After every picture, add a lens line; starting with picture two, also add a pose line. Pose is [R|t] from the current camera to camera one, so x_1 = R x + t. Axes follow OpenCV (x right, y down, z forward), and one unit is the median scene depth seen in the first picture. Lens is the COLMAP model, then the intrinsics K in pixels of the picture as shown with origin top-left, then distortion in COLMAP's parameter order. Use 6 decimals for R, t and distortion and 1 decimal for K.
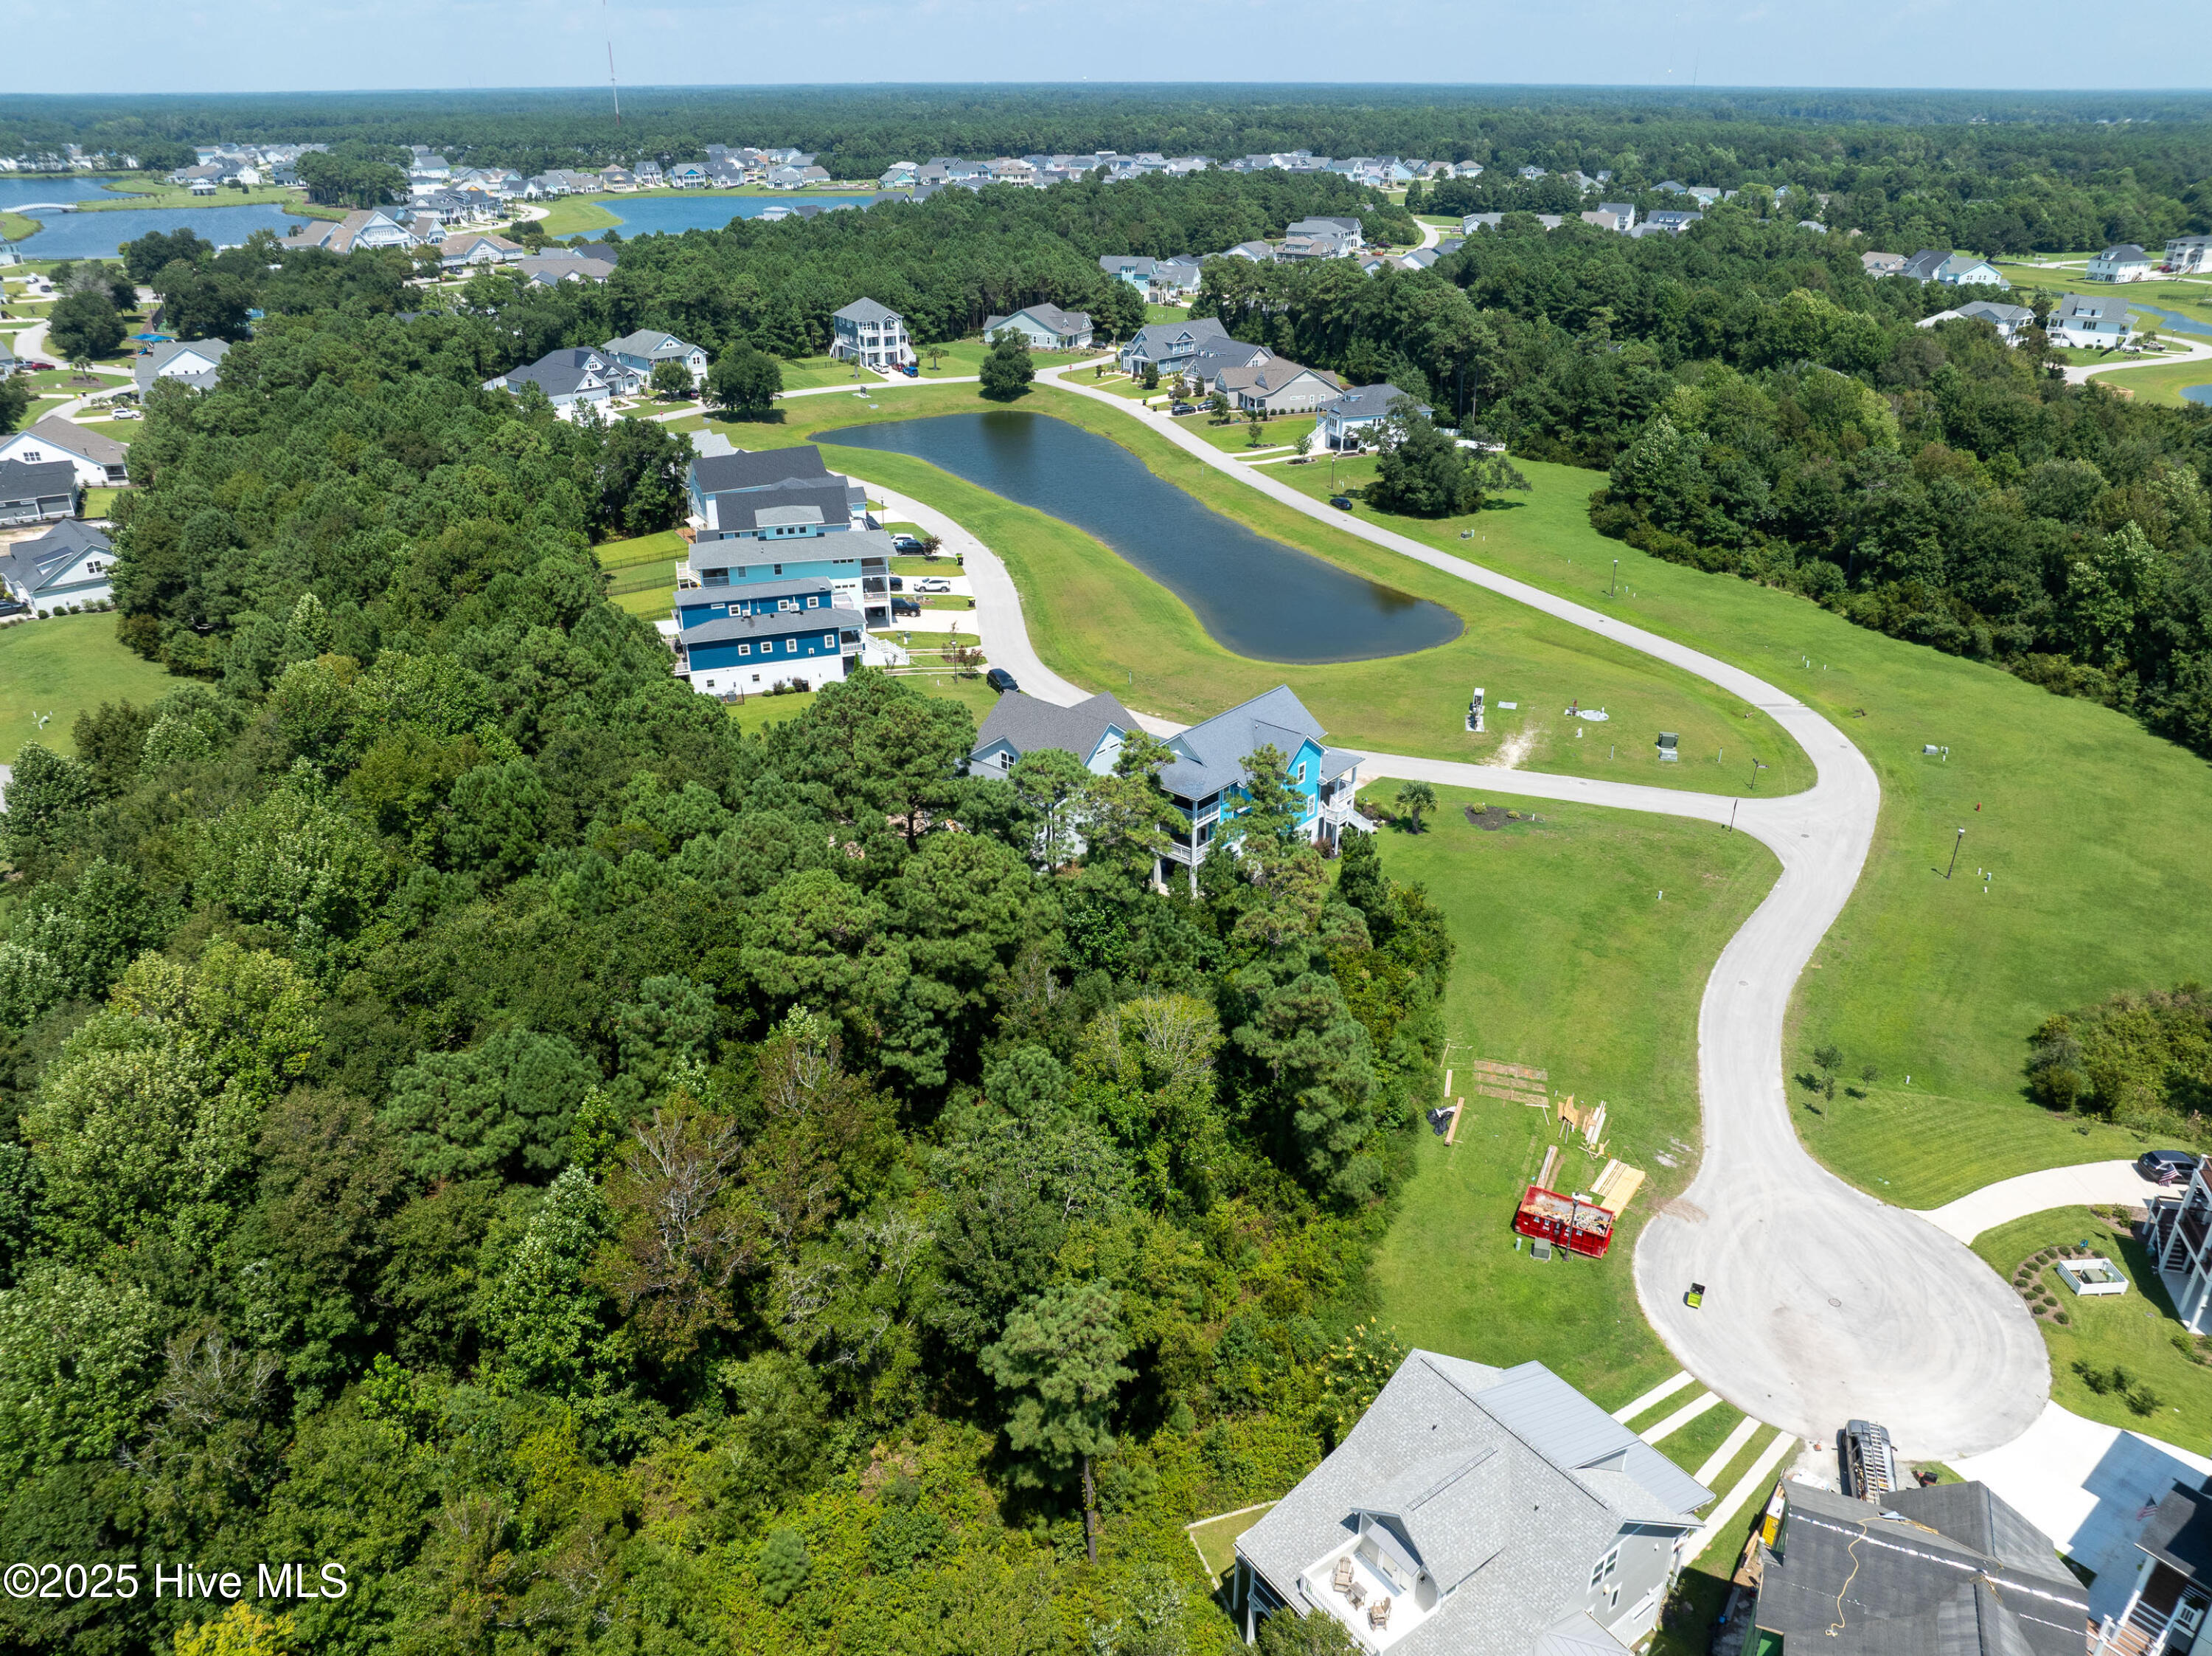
lens RADIAL K [[1559.8, 0, 1106.0], [0, 1559.8, 828.0], [0, 0, 1]] dist [-0.039721, 0.005307]
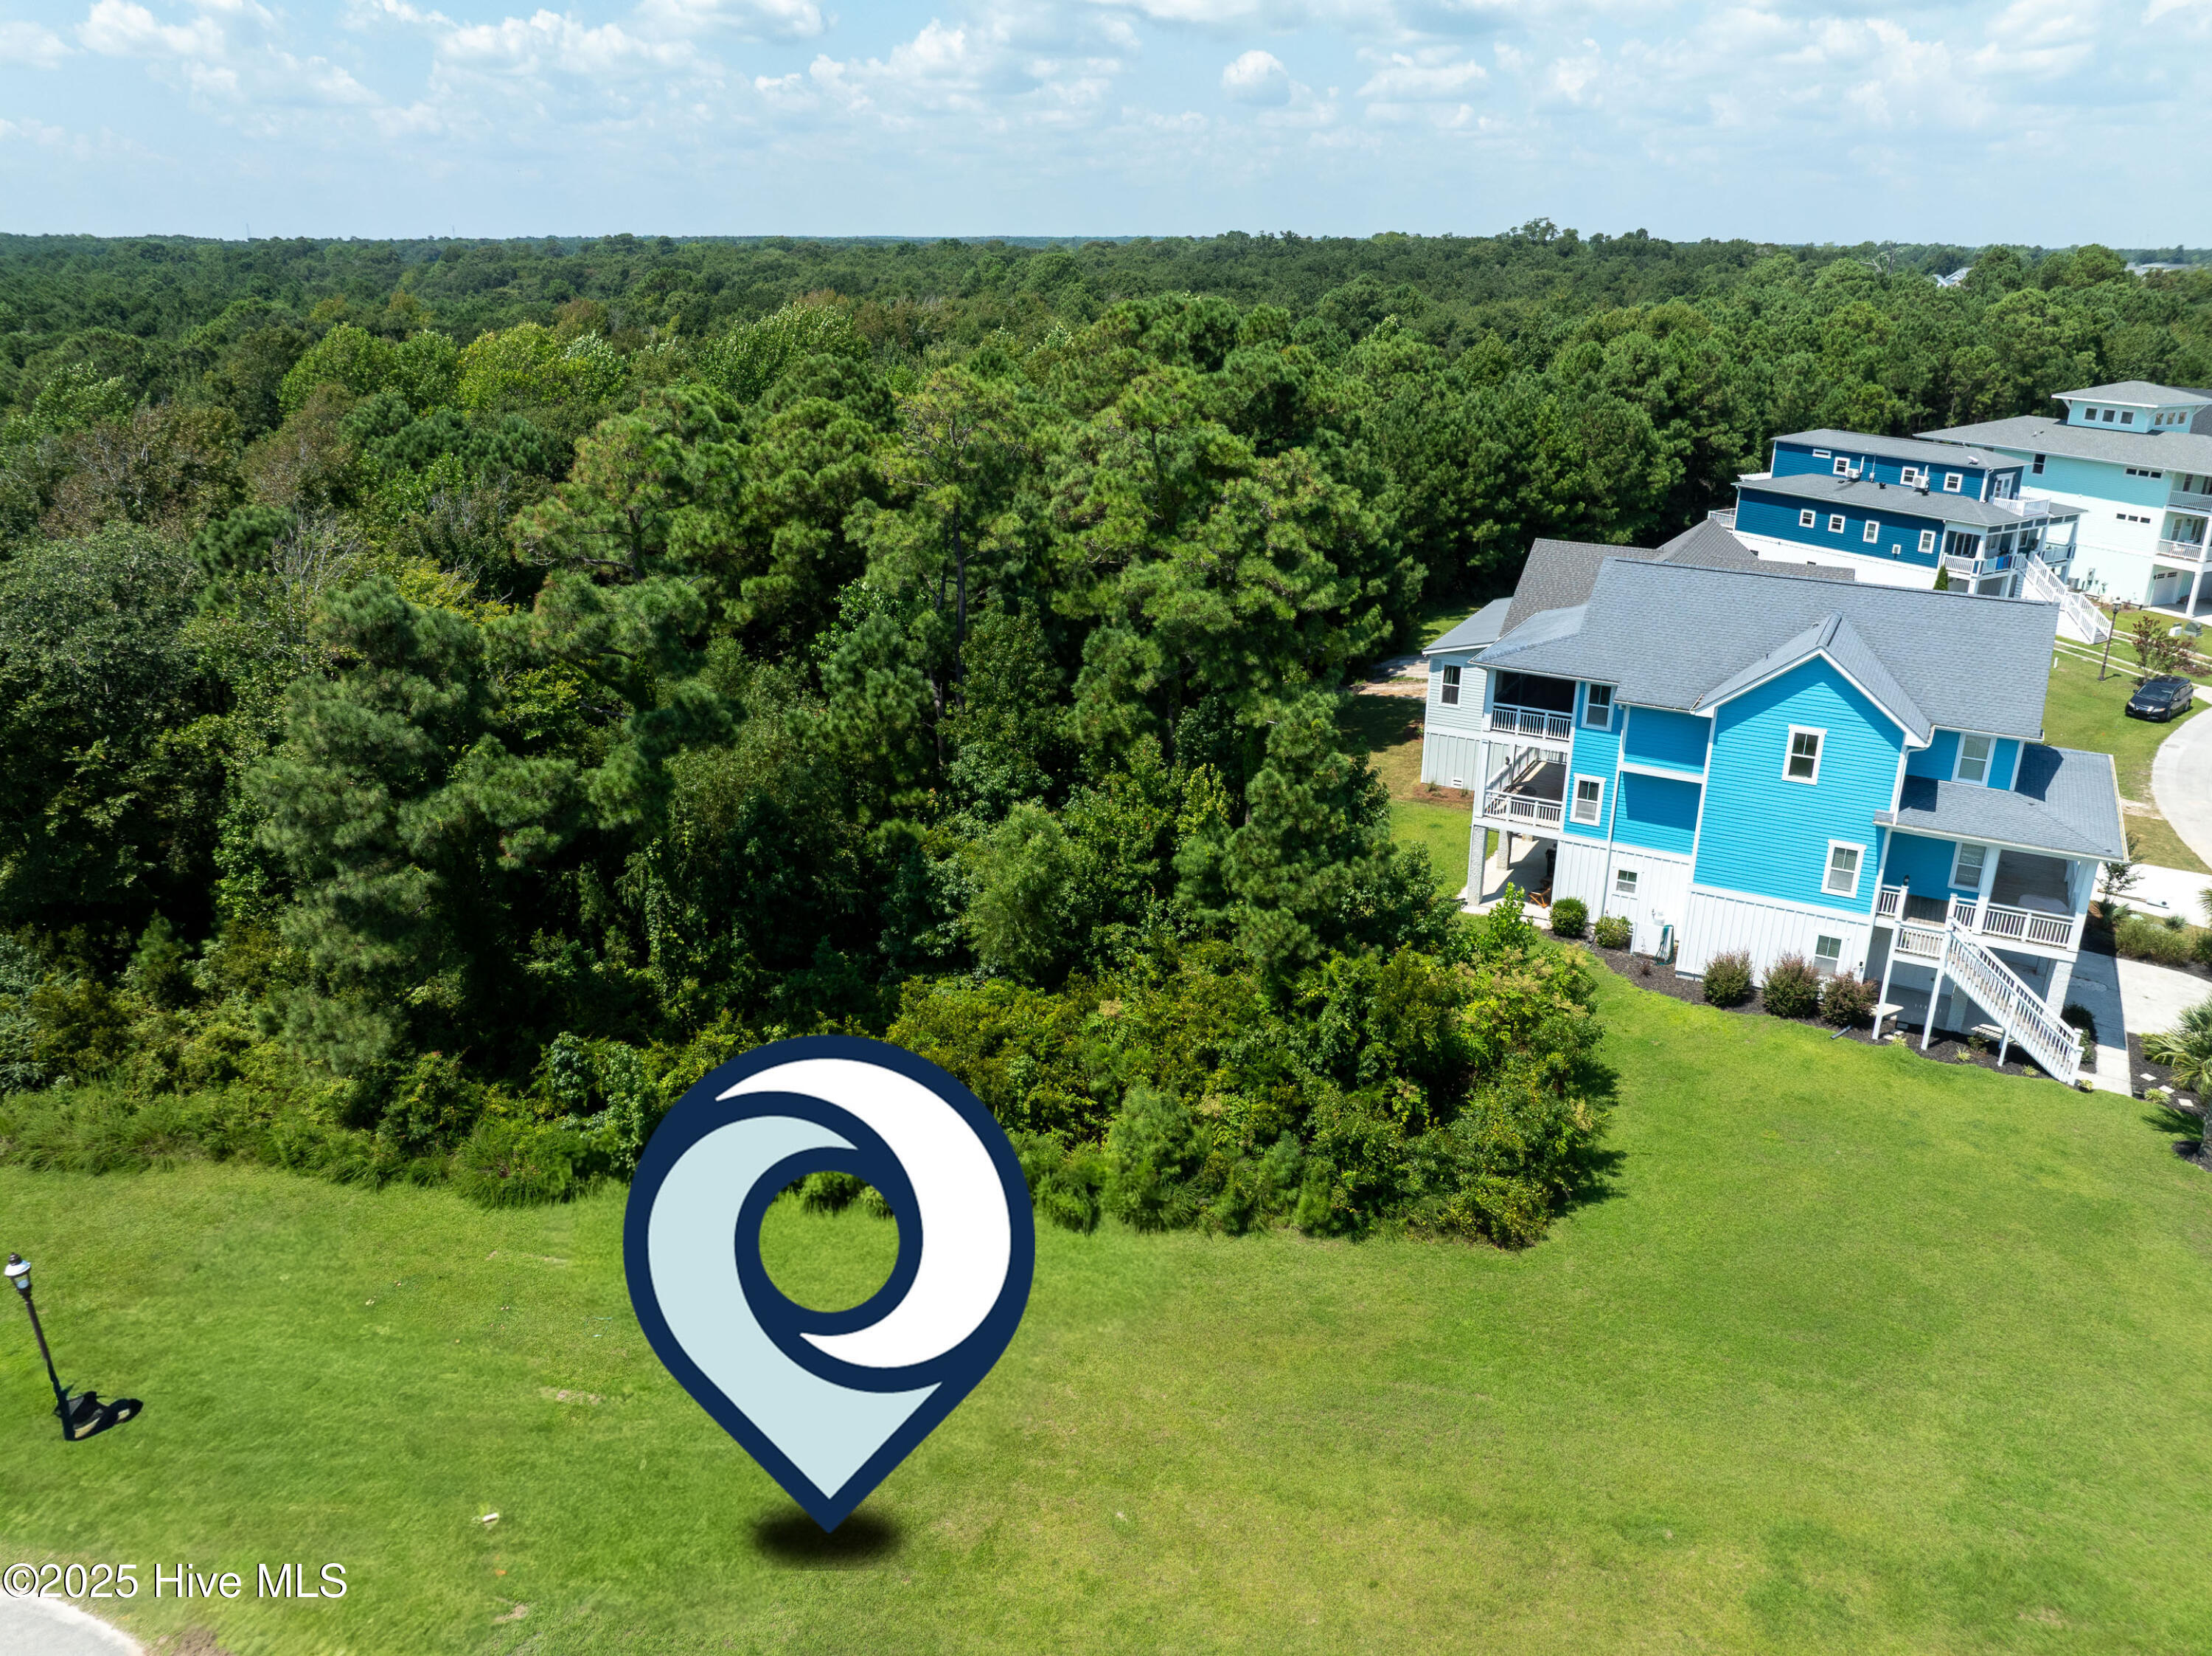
lens RADIAL K [[1549.1, 0, 1106.0], [0, 1549.1, 828.0], [0, 0, 1]] dist [-0.033942, -0.009565]
pose [[0.200704, 0.349977, -0.915005, 0.343628], [-0.430370, 0.870554, 0.238574, -0.027798], [0.880056, 0.345908, 0.325344, 0.568419]]
